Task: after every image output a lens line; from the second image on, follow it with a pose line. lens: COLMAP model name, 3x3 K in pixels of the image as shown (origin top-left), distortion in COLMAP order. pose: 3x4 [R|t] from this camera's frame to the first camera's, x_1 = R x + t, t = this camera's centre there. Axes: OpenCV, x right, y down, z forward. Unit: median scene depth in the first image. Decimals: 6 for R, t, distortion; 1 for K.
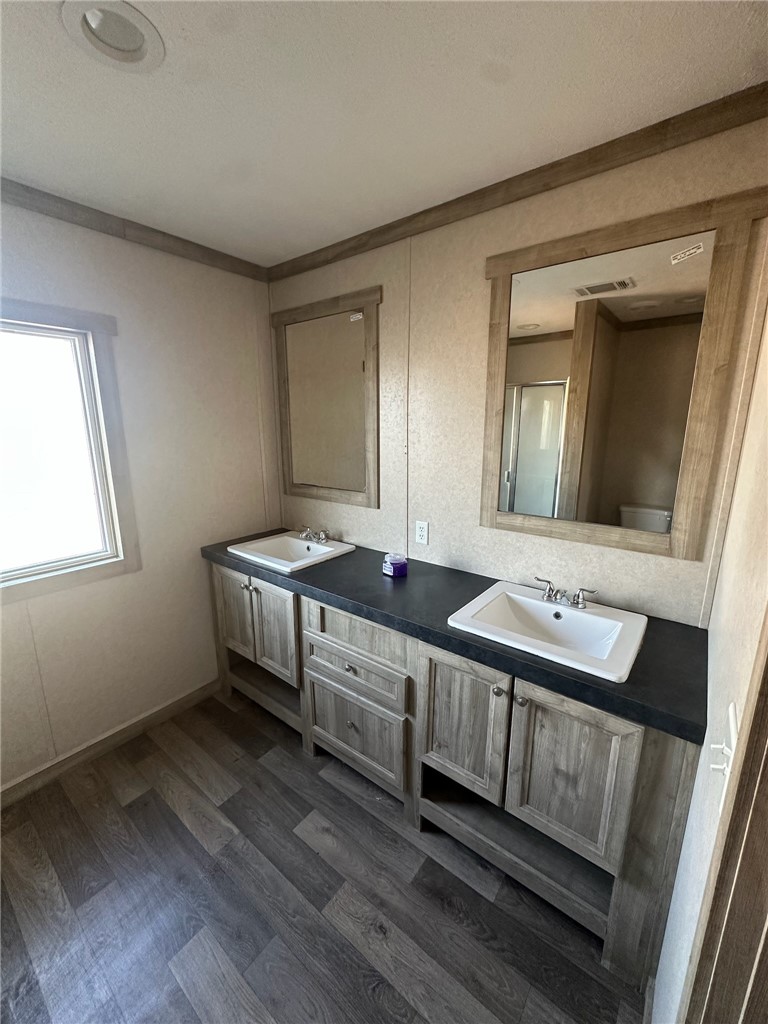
lens RADIAL K [[407.7, 0, 384.9], [0, 407.7, 511.5], [0, 0, 1]] dist [-0.008694, 0.001168]
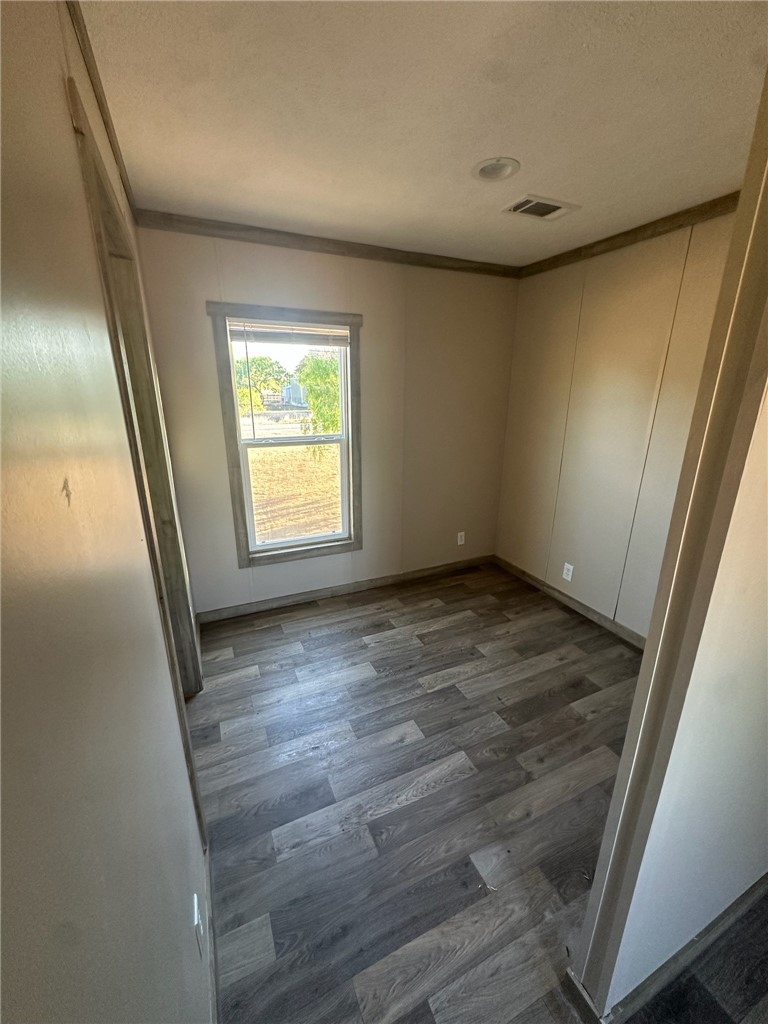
lens RADIAL K [[407.7, 0, 385.2], [0, 407.7, 518.2], [0, 0, 1]] dist [-0.008694, 0.001168]
pose [[-0.462411, 0.274207, -0.843200, 0.602914], [-0.197553, 0.895212, 0.399459, -0.217083], [0.864378, 0.351291, -0.359786, 1.004480]]
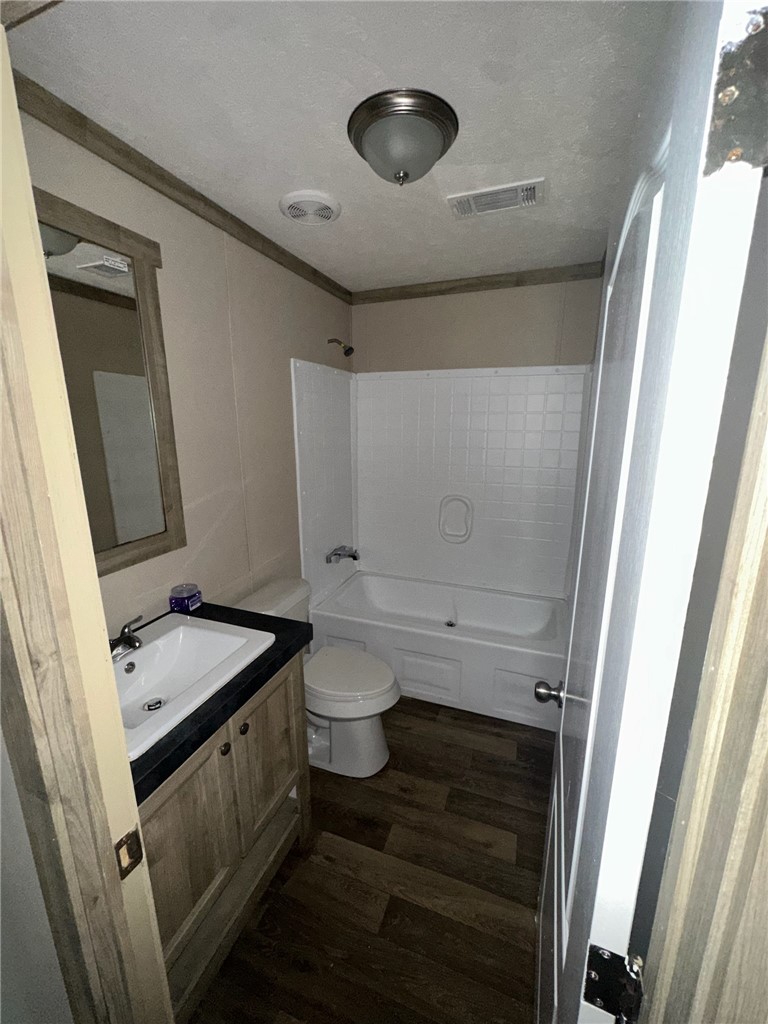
lens RADIAL K [[407.7, 0, 387.6], [0, 407.7, 511.1], [0, 0, 1]] dist [-0.008694, 0.001168]
pose [[-0.953360, 0.068559, -0.293945, 0.272019], [-0.058763, 0.913068, 0.403551, -0.276097], [0.296059, 0.402003, -0.866454, 1.256016]]
